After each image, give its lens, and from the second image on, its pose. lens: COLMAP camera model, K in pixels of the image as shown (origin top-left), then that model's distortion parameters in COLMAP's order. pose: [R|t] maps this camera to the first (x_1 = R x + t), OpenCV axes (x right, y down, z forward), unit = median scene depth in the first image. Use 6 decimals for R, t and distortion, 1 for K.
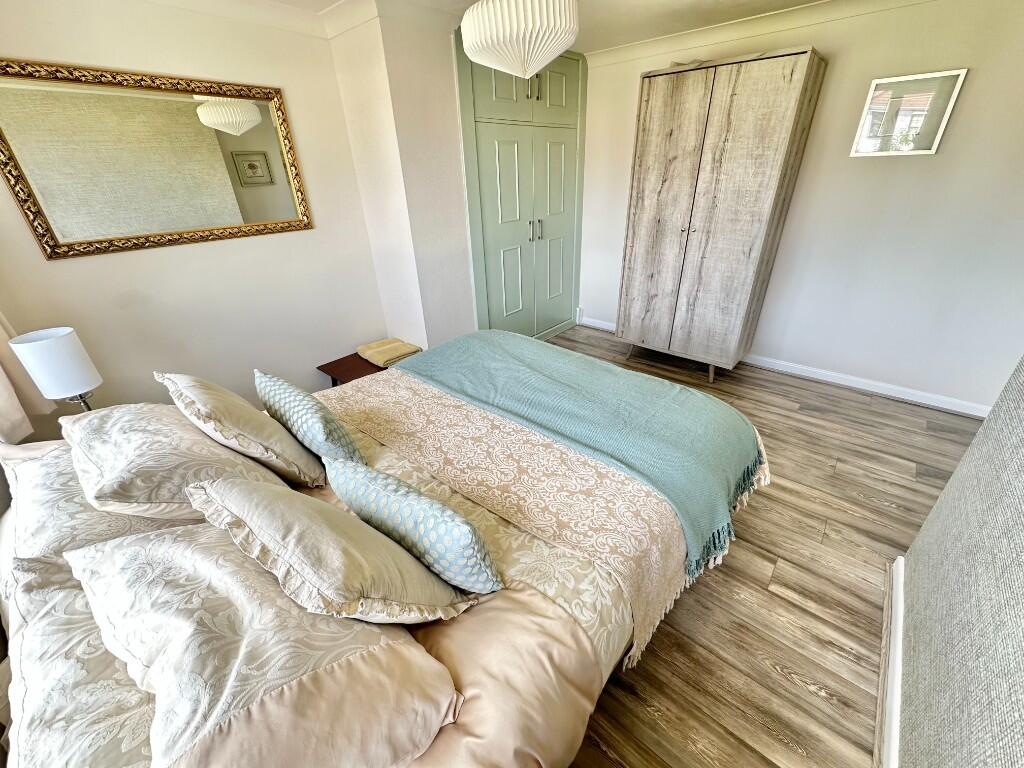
lens RADIAL K [[408.6, 0, 511.0], [0, 408.6, 384.1], [0, 0, 1]] dist [-0.006028, 0.000479]
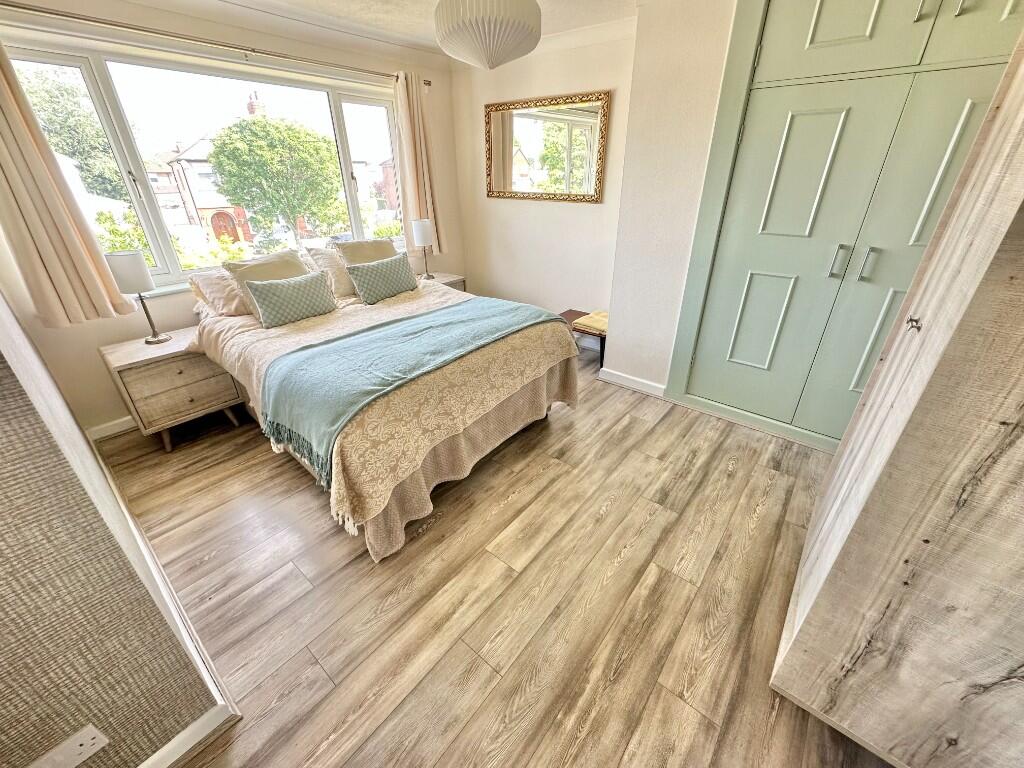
lens RADIAL K [[408.6, 0, 510.4], [0, 408.6, 381.8], [0, 0, 1]] dist [-0.006028, 0.000479]
pose [[0.023173, 0.485704, -0.873816, 1.144096], [-0.462087, 0.780286, 0.421462, -0.480428], [0.886532, 0.394013, 0.242519, 0.911173]]
